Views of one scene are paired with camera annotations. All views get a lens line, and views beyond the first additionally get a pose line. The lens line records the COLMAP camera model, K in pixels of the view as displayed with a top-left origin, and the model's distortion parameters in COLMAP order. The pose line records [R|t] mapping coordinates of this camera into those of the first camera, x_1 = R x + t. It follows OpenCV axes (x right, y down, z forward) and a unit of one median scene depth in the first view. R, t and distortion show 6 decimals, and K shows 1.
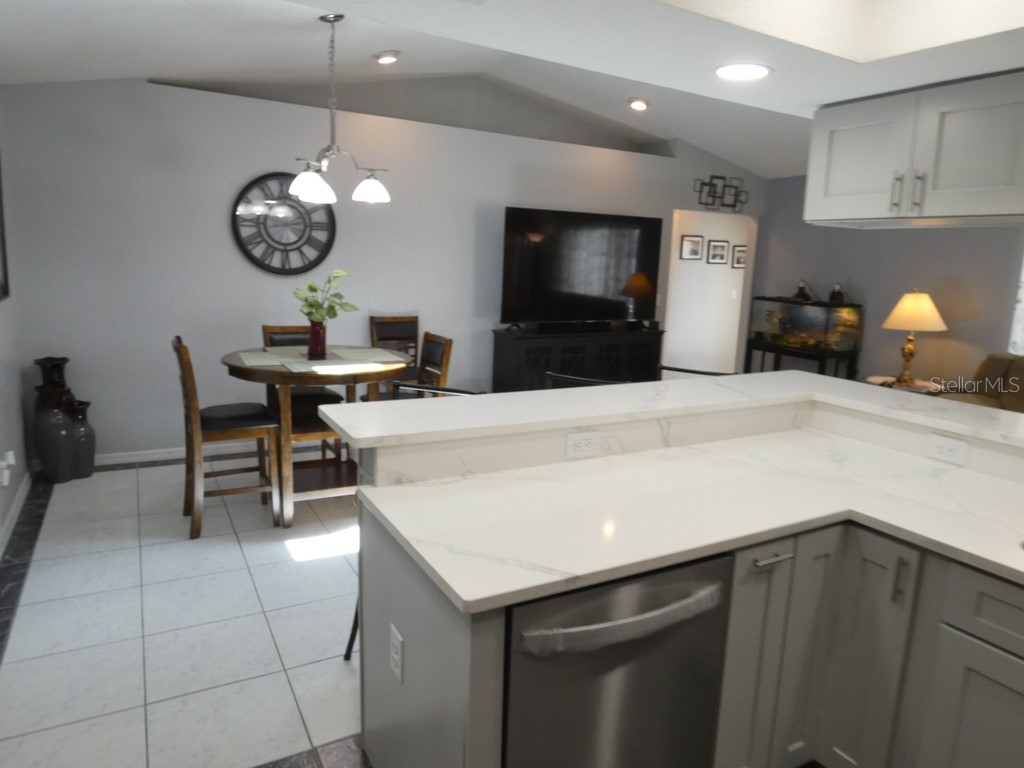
lens RADIAL K [[667.0, 0, 519.3], [0, 667.0, 387.8], [0, 0, 1]] dist [-0.028445, 0.013169]
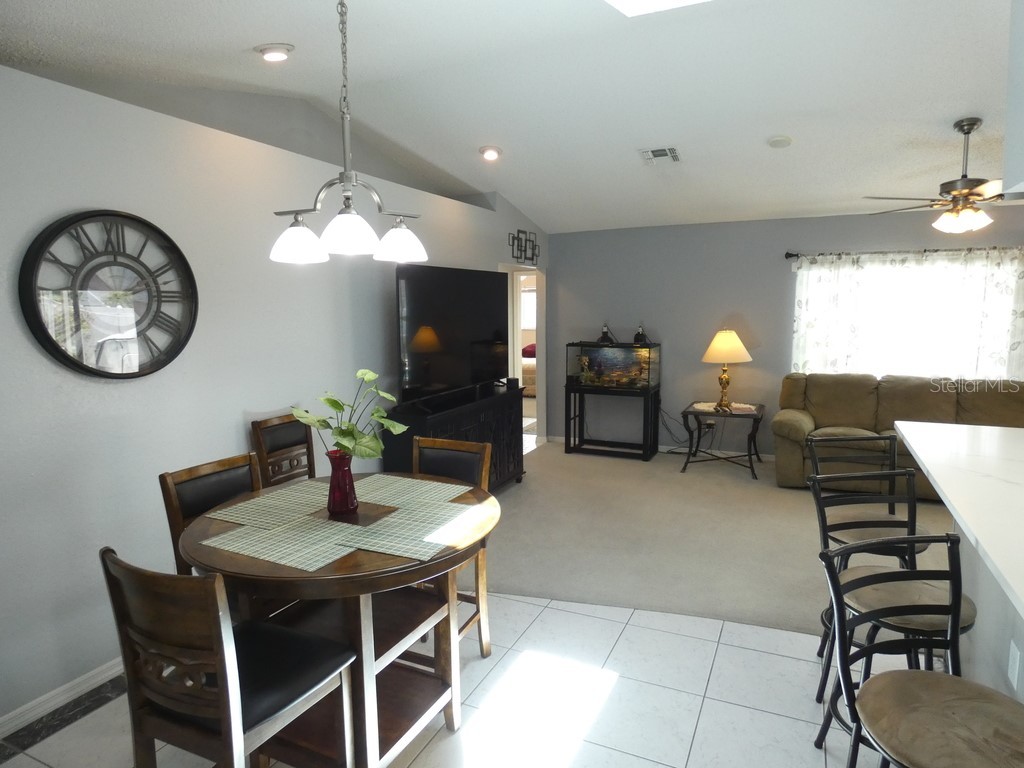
lens RADIAL K [[604.5, 0, 509.2], [0, 604.5, 387.7], [0, 0, 1]] dist [-0.009361, 0.000889]
pose [[0.818971, -0.123303, 0.560432, -0.373262], [0.152372, 0.988309, -0.005222, -0.105247], [-0.553236, 0.089670, 0.828184, 0.353568]]
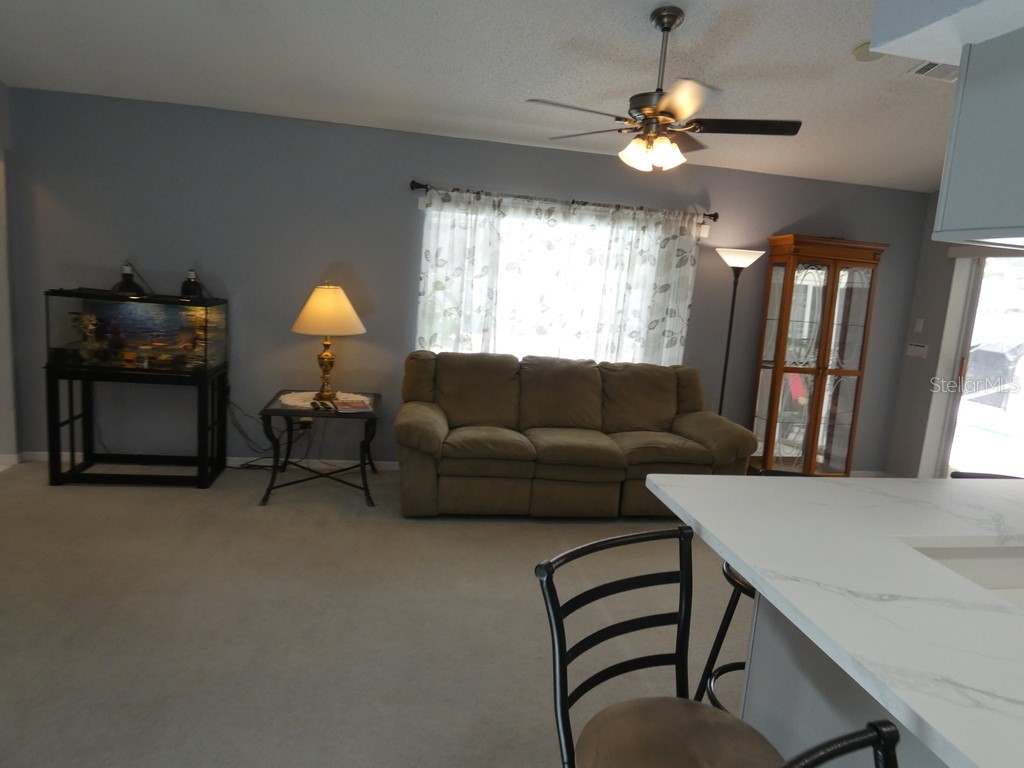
lens RADIAL K [[667.0, 0, 513.1], [0, 667.0, 380.6], [0, 0, 1]] dist [-0.028445, 0.013169]
pose [[0.341229, -0.162830, 0.925770, -0.081927], [0.113613, 0.984806, 0.131338, -0.122317], [-0.933089, 0.060363, 0.354544, 0.569215]]
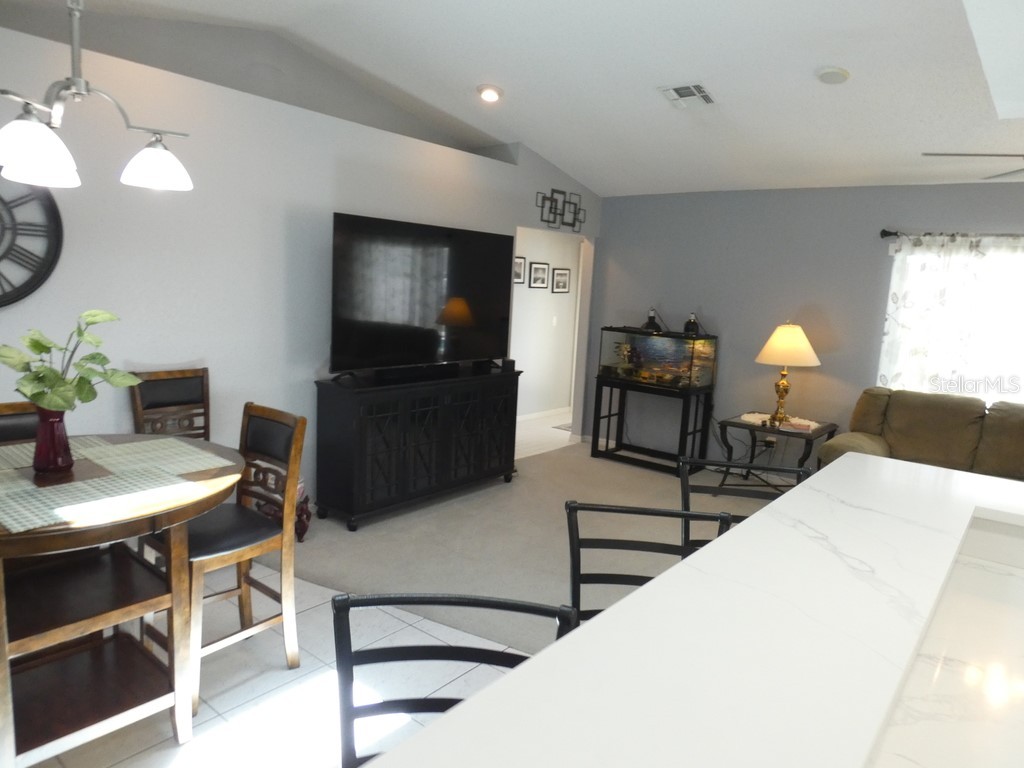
lens RADIAL K [[667.0, 0, 514.2], [0, 667.0, 386.6], [0, 0, 1]] dist [-0.028445, 0.013169]
pose [[0.930726, -0.043280, 0.363149, -0.117325], [0.052539, 0.998496, -0.015653, -0.068327], [-0.361925, 0.033648, 0.931600, 0.290752]]
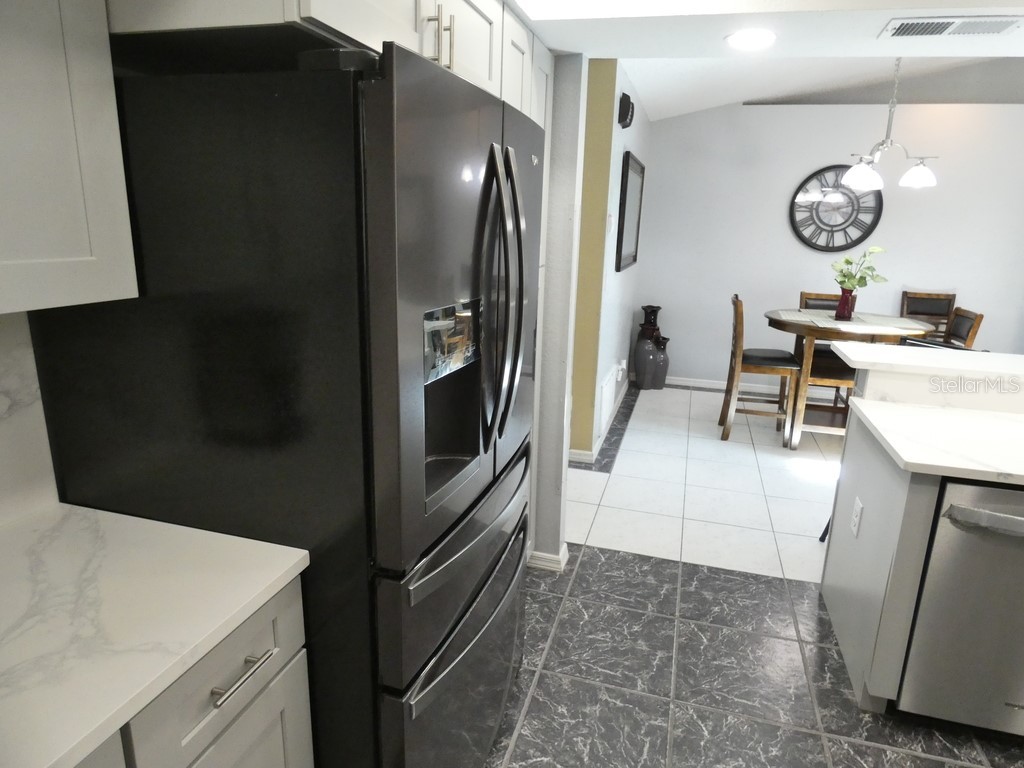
lens RADIAL K [[604.5, 0, 528.0], [0, 604.5, 378.0], [0, 0, 1]] dist [-0.009361, 0.000889]
pose [[0.700854, 0.154815, -0.696301, 0.058643], [-0.133234, 0.987396, 0.085431, 0.032755], [0.700751, 0.032896, 0.712647, -0.139607]]
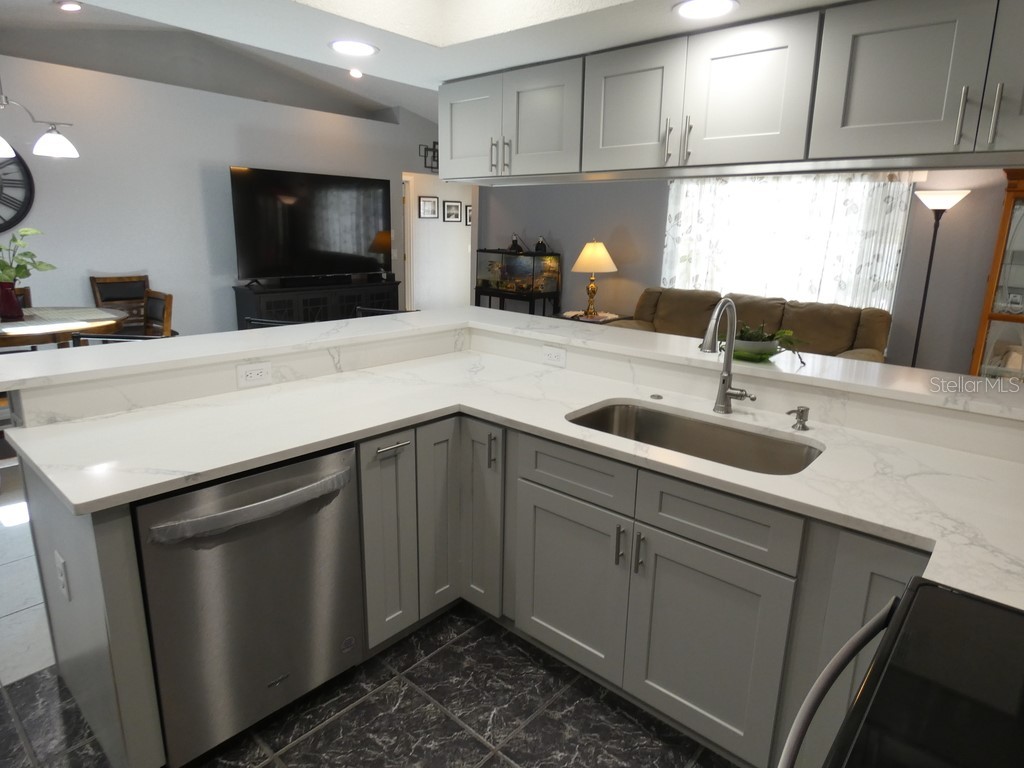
lens RADIAL K [[604.5, 0, 516.6], [0, 604.5, 382.4], [0, 0, 1]] dist [-0.009361, 0.000889]
pose [[0.944199, -0.090756, 0.316626, 0.081582], [0.068166, 0.994321, 0.081729, 0.018605], [-0.322245, -0.055585, 0.945023, -0.055214]]
